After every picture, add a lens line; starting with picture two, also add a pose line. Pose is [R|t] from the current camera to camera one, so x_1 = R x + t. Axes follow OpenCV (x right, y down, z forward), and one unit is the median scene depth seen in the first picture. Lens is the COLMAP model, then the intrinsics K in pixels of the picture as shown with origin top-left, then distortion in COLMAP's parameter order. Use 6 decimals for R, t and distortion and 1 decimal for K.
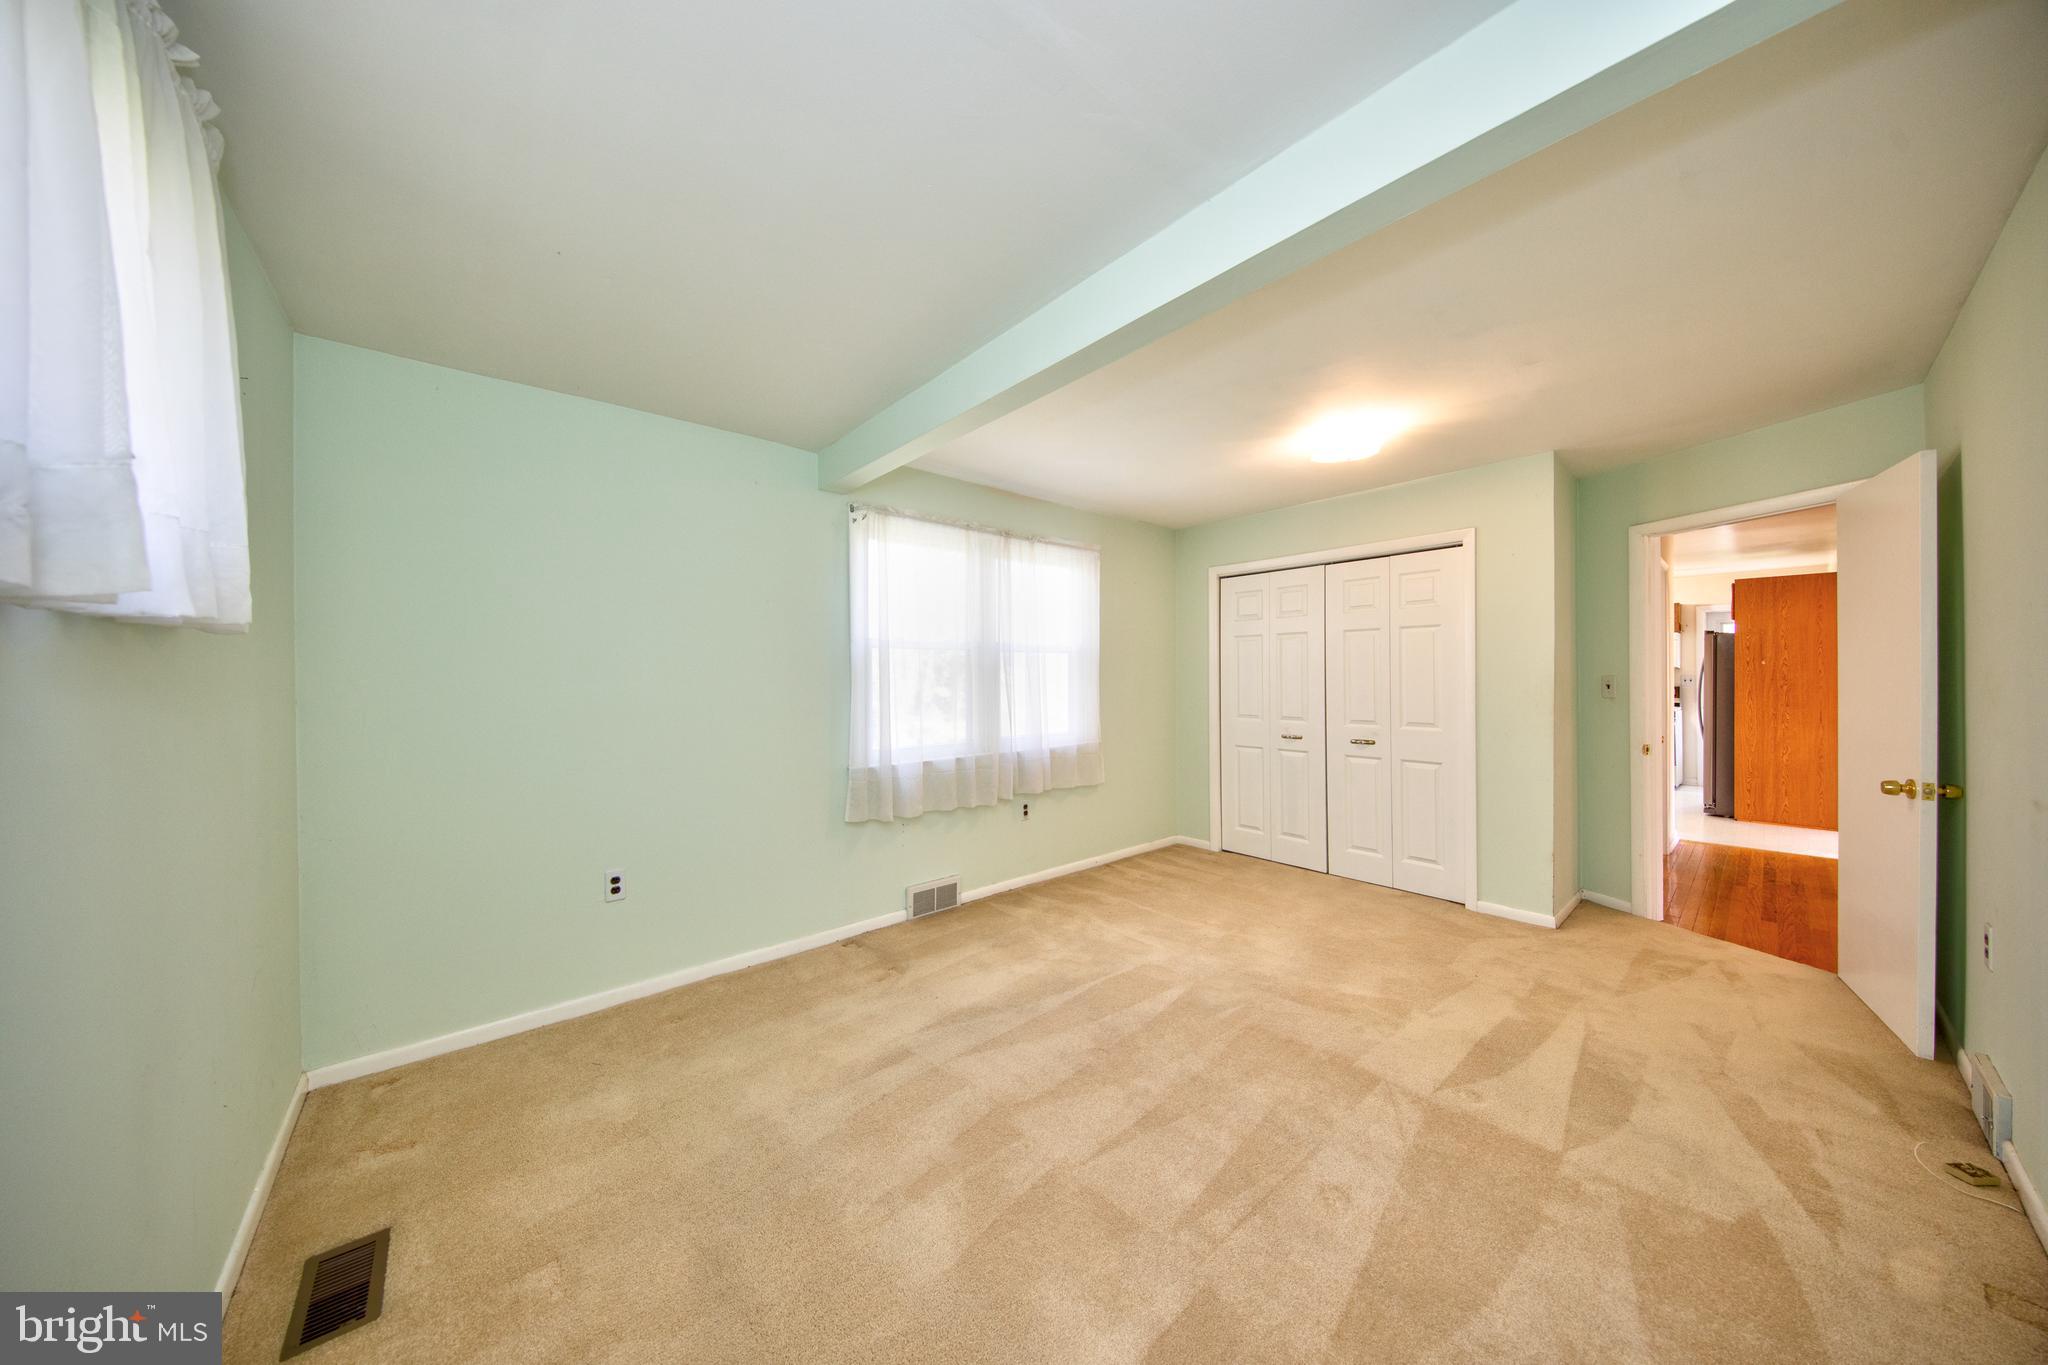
lens RADIAL K [[636.2, 0, 1020.8], [0, 636.2, 678.8], [0, 0, 1]] dist [-0.000430, -0.000017]
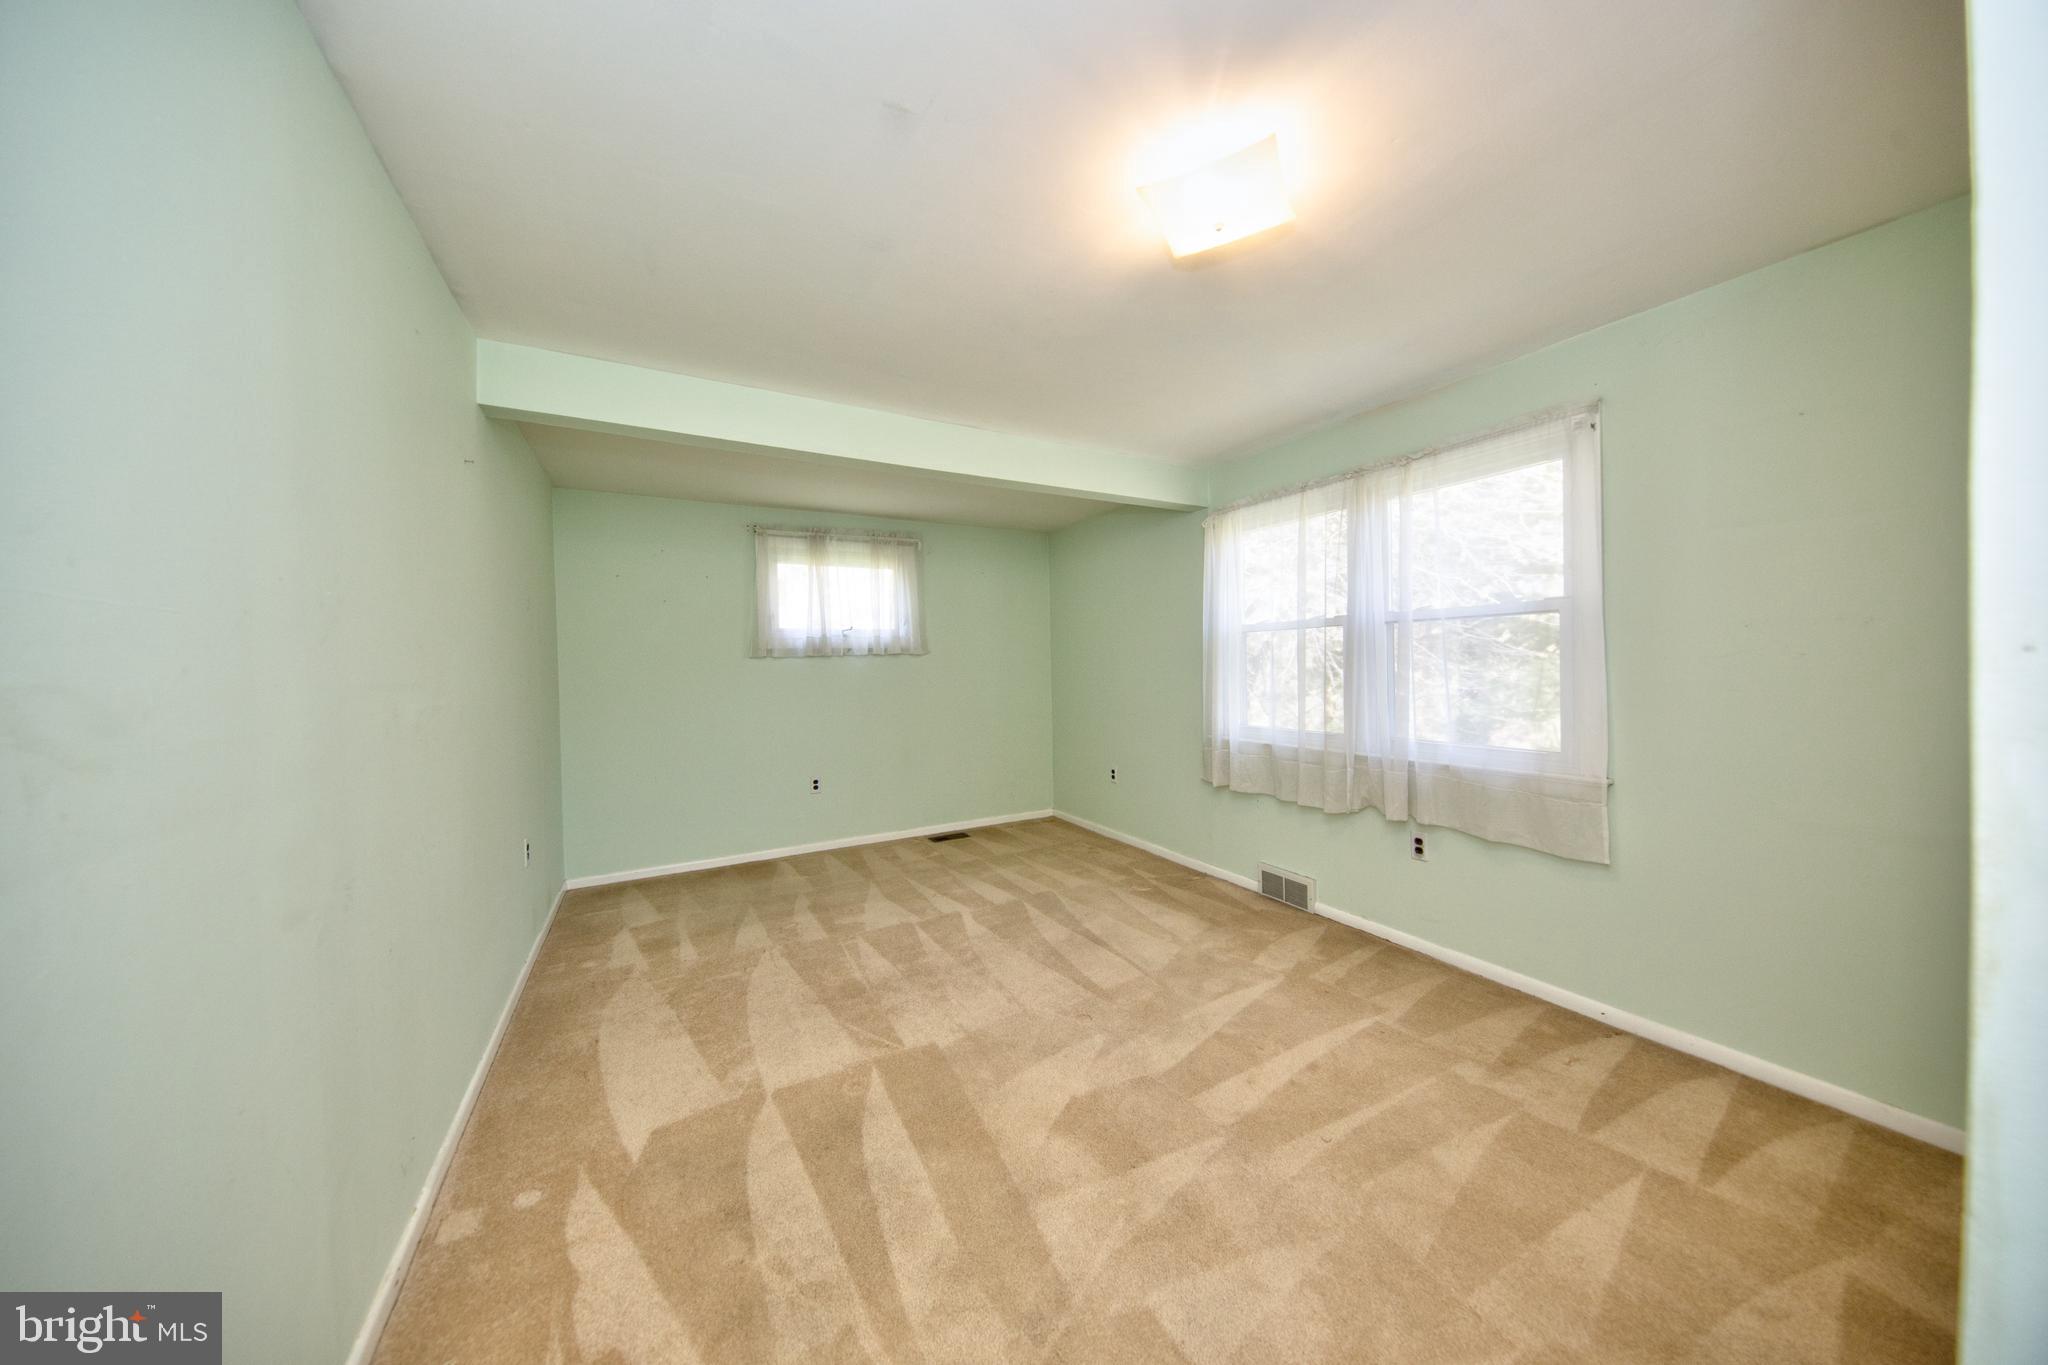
lens RADIAL K [[636.2, 0, 1021.3], [0, 636.2, 678.4], [0, 0, 1]] dist [-0.000430, -0.000017]
pose [[-0.193232, 0.021643, -0.980914, 0.845207], [0.004666, 0.999766, 0.021140, 0.005568], [0.981142, -0.000492, -0.193288, 0.766293]]
